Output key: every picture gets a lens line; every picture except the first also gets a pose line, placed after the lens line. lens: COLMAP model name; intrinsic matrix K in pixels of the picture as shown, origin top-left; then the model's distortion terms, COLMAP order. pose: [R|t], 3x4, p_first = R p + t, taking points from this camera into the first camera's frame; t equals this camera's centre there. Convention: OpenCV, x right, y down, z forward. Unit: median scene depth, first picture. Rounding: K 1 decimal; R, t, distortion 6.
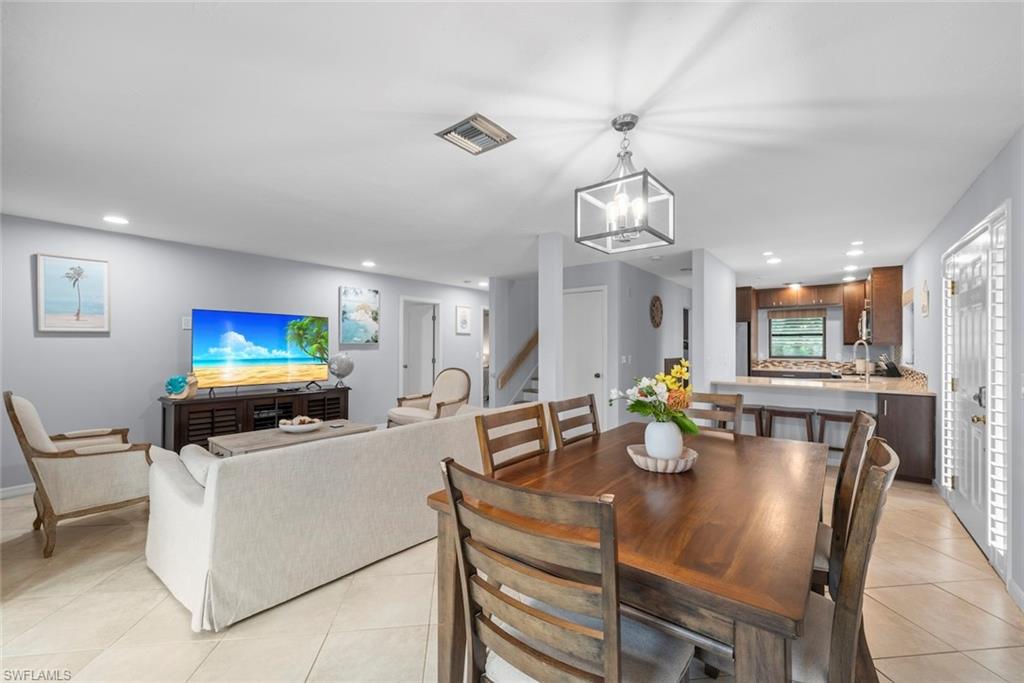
lens RADIAL K [[420.2, 0, 506.9], [0, 420.2, 344.9], [0, 0, 1]] dist [-0.001462, -0.000132]
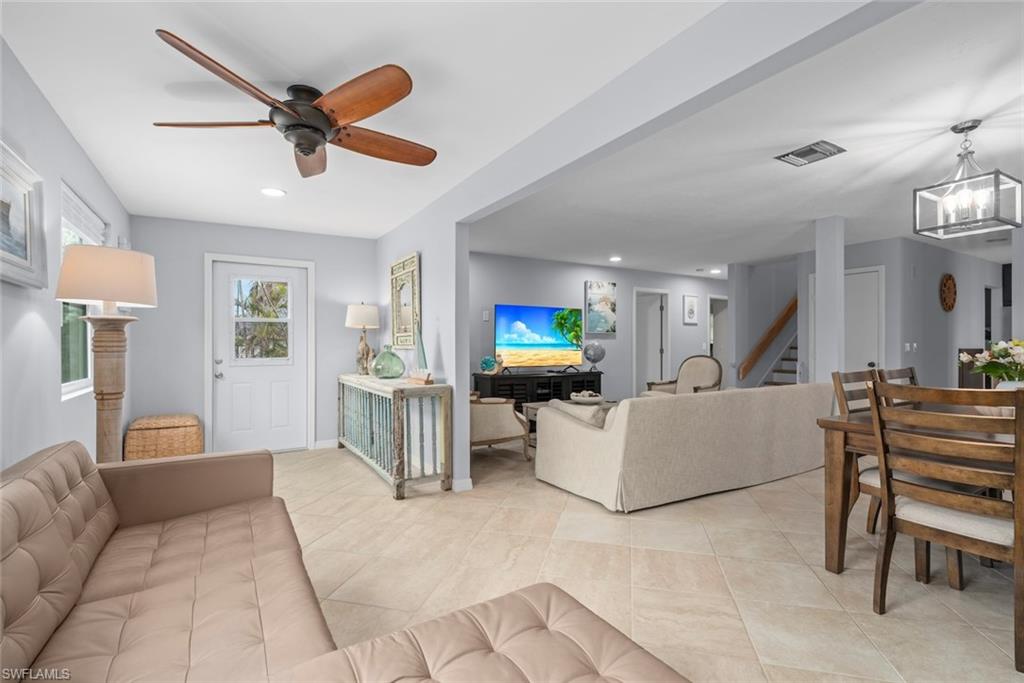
lens RADIAL K [[477.7, 0, 498.4], [0, 477.7, 342.8], [0, 0, 1]] dist [0.000508, 0.000150]
pose [[0.933214, -0.002565, -0.359311, -0.178701], [0.002187, 0.999997, -0.001458, 0.026549], [0.359314, 0.000575, 0.933217, -0.275227]]
